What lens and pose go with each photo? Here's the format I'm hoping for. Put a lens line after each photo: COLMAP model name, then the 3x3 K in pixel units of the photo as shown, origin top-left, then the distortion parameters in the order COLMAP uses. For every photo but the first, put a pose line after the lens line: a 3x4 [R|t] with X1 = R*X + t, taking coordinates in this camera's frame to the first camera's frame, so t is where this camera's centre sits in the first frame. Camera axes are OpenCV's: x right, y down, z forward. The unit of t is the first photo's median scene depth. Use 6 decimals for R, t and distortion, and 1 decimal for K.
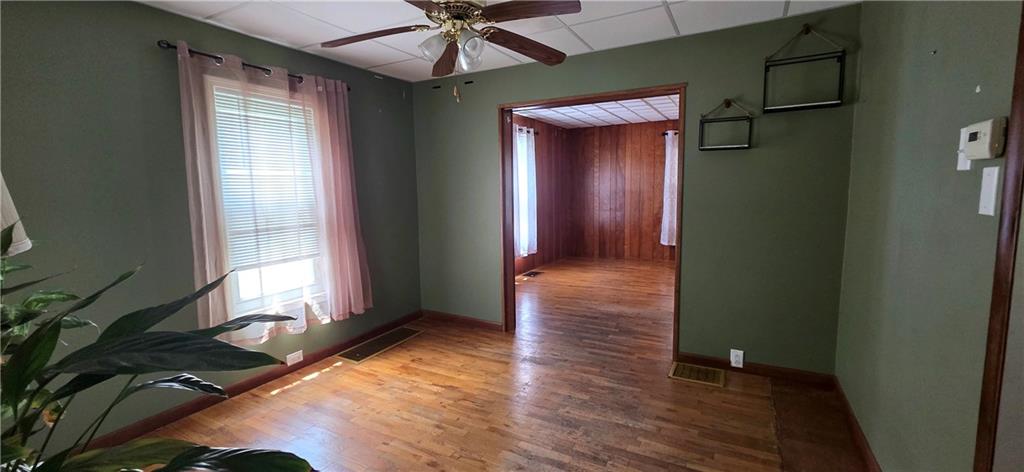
lens RADIAL K [[419.7, 0, 515.0], [0, 419.7, 236.0], [0, 0, 1]] dist [0.002153, 0.000167]
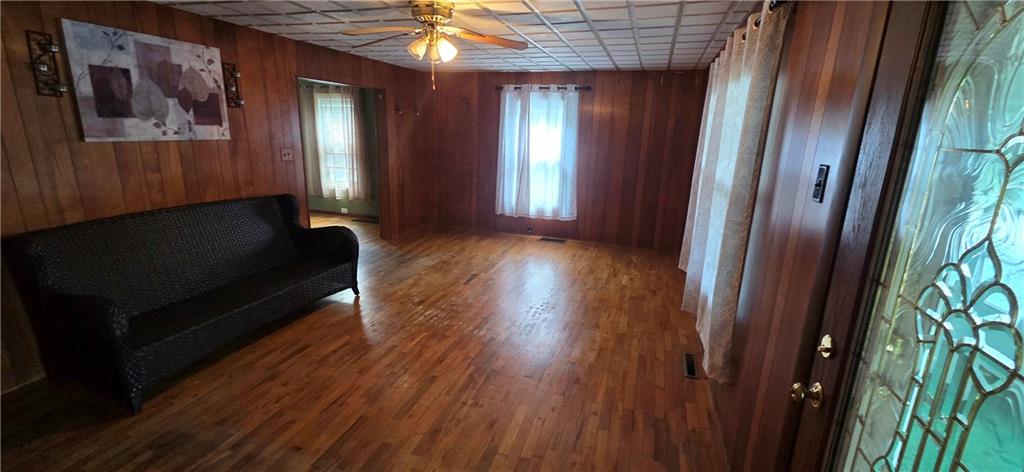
lens RADIAL K [[419.7, 0, 515.0], [0, 419.7, 236.0], [0, 0, 1]] dist [0.002153, 0.000167]
pose [[0.190667, 0.273246, -0.942859, 1.883495], [-0.147798, 0.957521, 0.247608, -0.291899], [0.970465, 0.092142, 0.222953, 1.393480]]
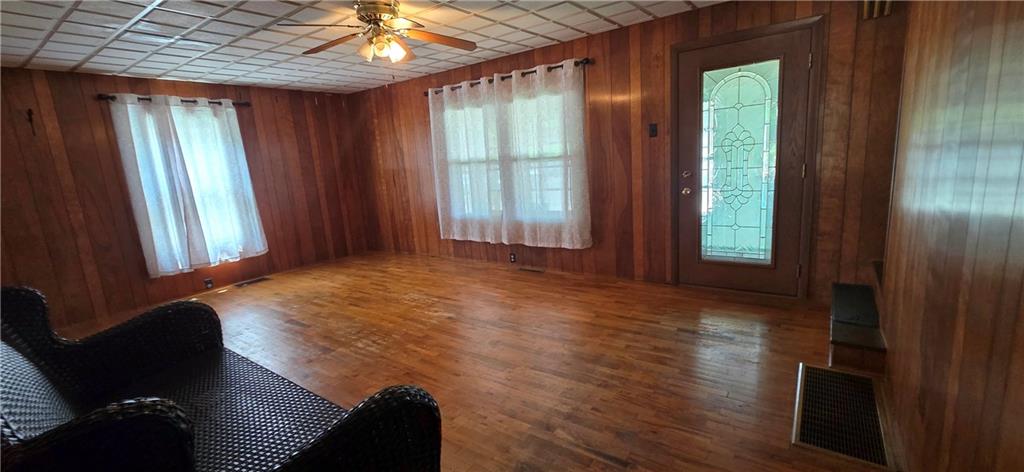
lens RADIAL K [[419.7, 0, 515.0], [0, 419.7, 236.0], [0, 0, 1]] dist [0.002153, 0.000167]
pose [[0.991962, -0.020903, -0.124802, 1.302312], [0.031203, 0.996213, 0.081149, -0.095794], [0.122633, -0.084390, 0.988858, 0.534687]]
